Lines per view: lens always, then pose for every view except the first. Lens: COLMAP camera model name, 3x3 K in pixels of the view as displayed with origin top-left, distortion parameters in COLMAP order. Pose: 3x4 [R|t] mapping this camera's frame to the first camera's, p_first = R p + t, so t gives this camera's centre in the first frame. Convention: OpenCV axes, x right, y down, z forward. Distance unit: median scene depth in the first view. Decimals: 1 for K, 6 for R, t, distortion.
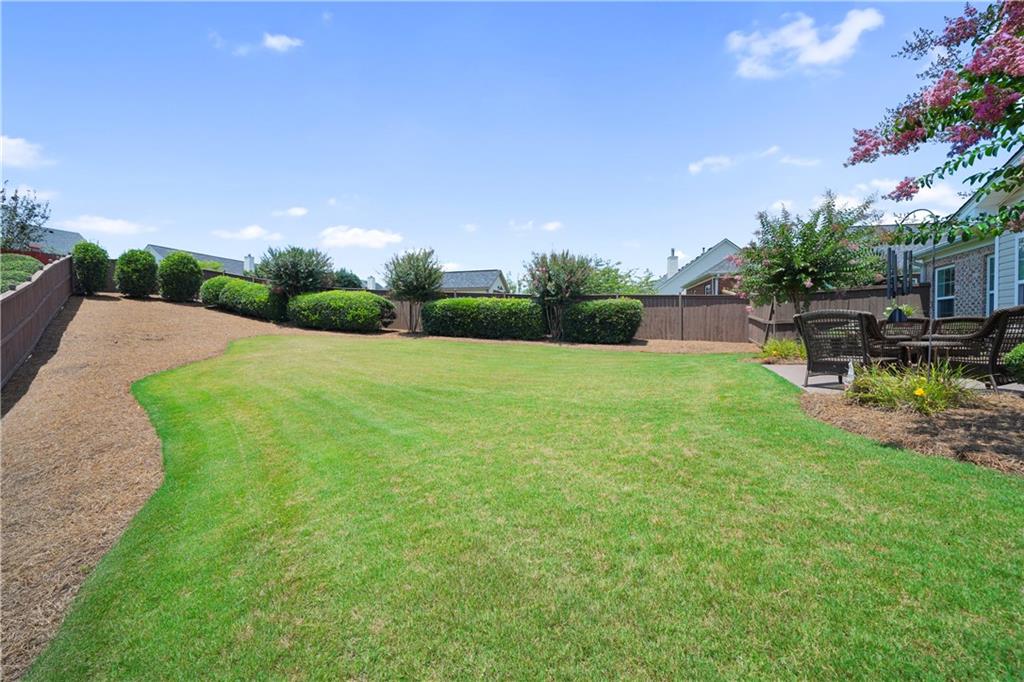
lens RADIAL K [[411.6, 0, 512.4], [0, 411.6, 337.5], [0, 0, 1]] dist [-0.001631, 0.000740]
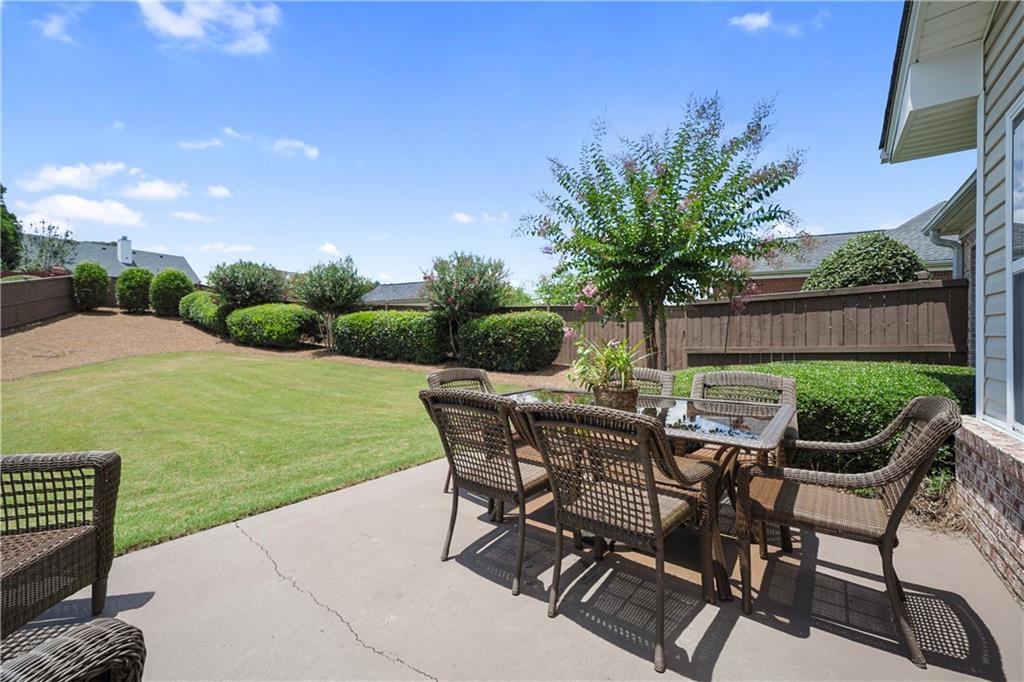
lens RADIAL K [[411.6, 0, 511.0], [0, 411.6, 340.4], [0, 0, 1]] dist [-0.001631, 0.000740]
pose [[0.968407, 0.011916, -0.249090, 0.353741], [-0.016857, 0.999701, -0.017712, -0.024079], [0.248804, 0.021352, 0.968318, 0.225179]]
